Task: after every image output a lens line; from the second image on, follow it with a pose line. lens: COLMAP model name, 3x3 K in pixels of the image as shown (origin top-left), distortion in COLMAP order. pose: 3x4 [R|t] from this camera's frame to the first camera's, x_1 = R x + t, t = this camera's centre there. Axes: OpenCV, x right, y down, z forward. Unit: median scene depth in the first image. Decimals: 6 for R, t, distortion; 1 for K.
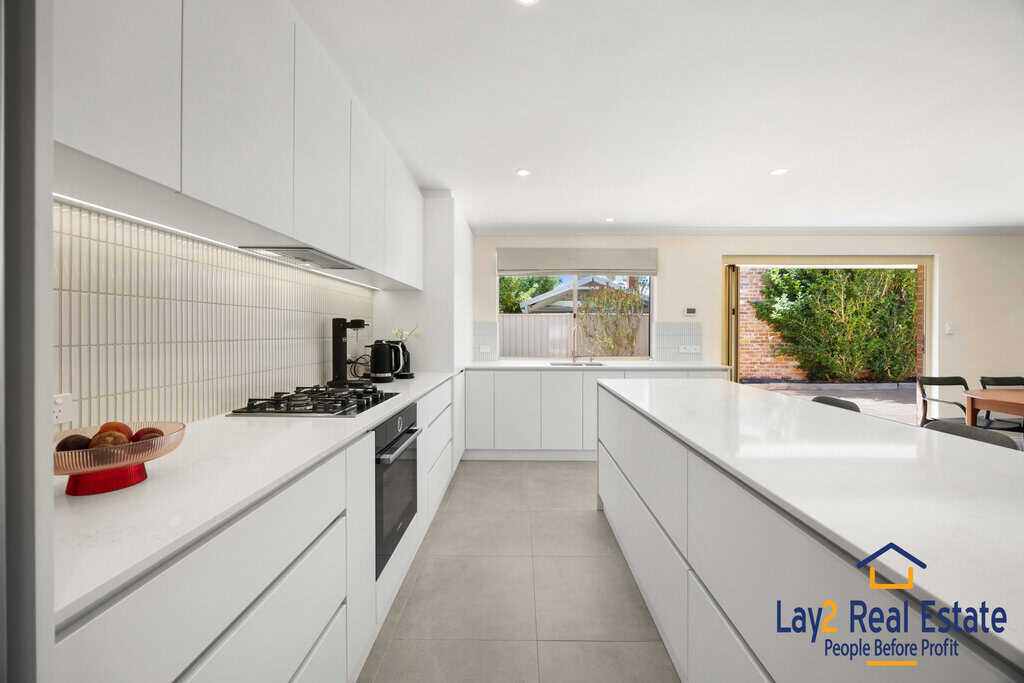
lens RADIAL K [[395.6, 0, 514.9], [0, 395.6, 335.4], [0, 0, 1]] dist [-0.000375, 0.000123]
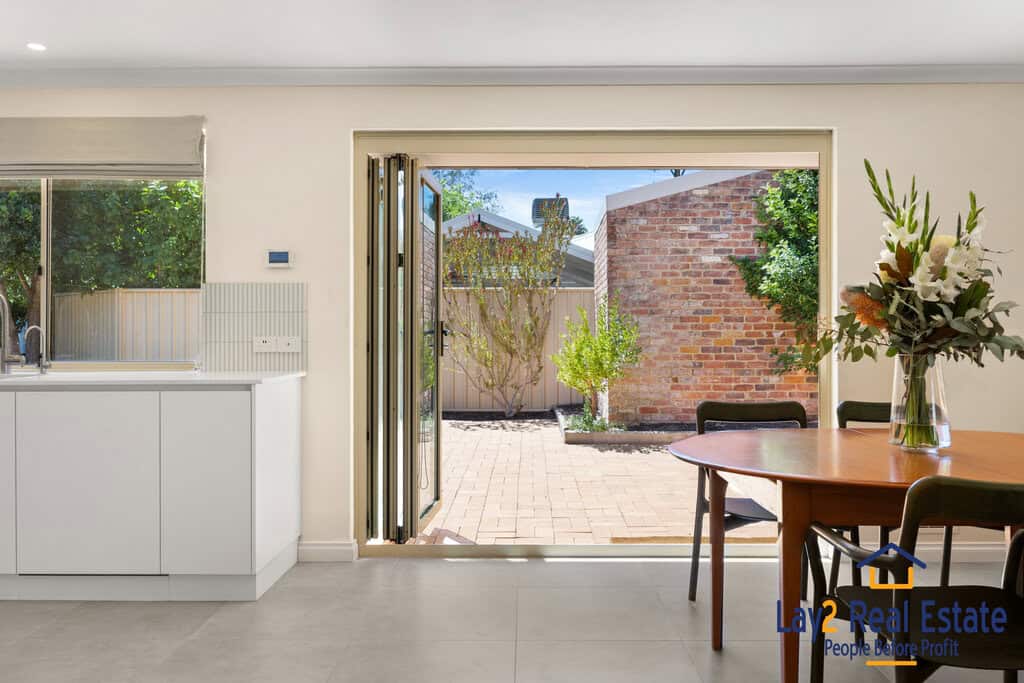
lens RADIAL K [[795.0, 0, 512.0], [0, 795.0, 341.5], [0, 0, 1]] dist [-0.005762, -0.001919]
pose [[0.999967, 0.000137, 0.008146, 0.339768], [-0.000135, 1.000000, -0.000235, 0.016081], [-0.008146, 0.000234, 0.999967, 0.050209]]
